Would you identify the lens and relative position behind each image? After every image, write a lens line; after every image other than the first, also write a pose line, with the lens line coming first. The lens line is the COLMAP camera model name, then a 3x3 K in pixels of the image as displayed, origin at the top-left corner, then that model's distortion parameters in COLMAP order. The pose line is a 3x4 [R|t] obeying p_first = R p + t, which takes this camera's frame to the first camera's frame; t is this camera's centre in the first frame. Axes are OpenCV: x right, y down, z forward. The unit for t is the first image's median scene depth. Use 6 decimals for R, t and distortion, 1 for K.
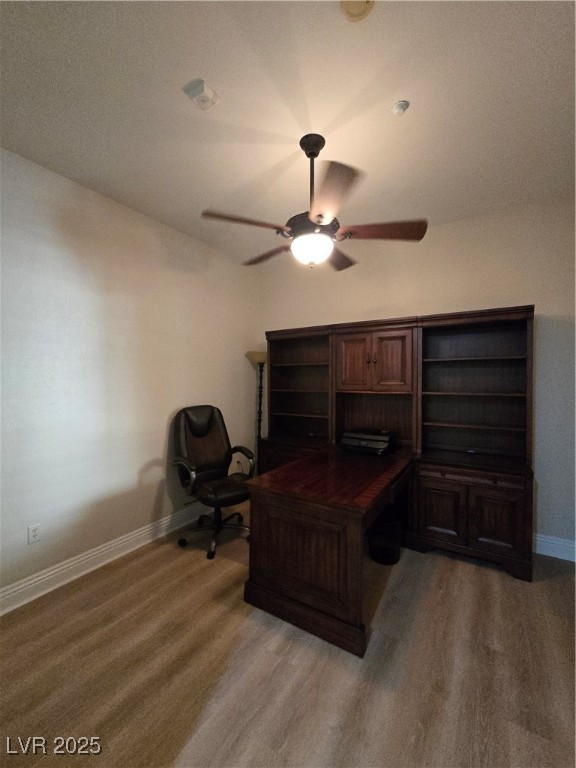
lens RADIAL K [[314.1, 0, 285.7], [0, 314.1, 386.4], [0, 0, 1]] dist [-0.000742, 0.000146]
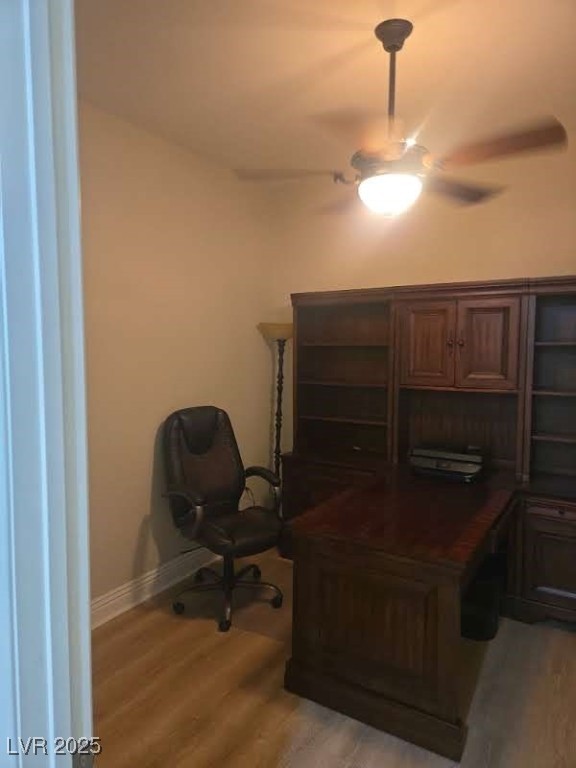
lens RADIAL K [[509.1, 0, 288.0], [0, 509.1, 384.0], [0, 0, 1]] dist [0.081962, -0.070767]
pose [[0.999929, 0.004934, 0.010863, -0.103413], [-0.005495, 0.998621, 0.052219, -0.051878], [-0.010591, -0.052275, 0.998577, -0.103993]]
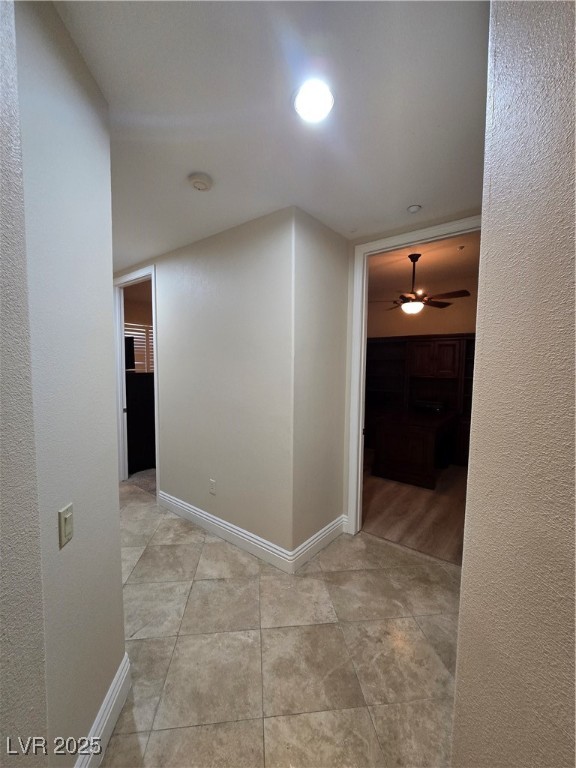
lens RADIAL K [[314.1, 0, 285.7], [0, 314.1, 386.4], [0, 0, 1]] dist [-0.000742, 0.000146]
pose [[0.994909, 0.022329, -0.098274, -0.368981], [-0.017501, 0.998610, 0.049723, -0.000504], [0.099248, -0.047750, 0.993916, -0.809682]]
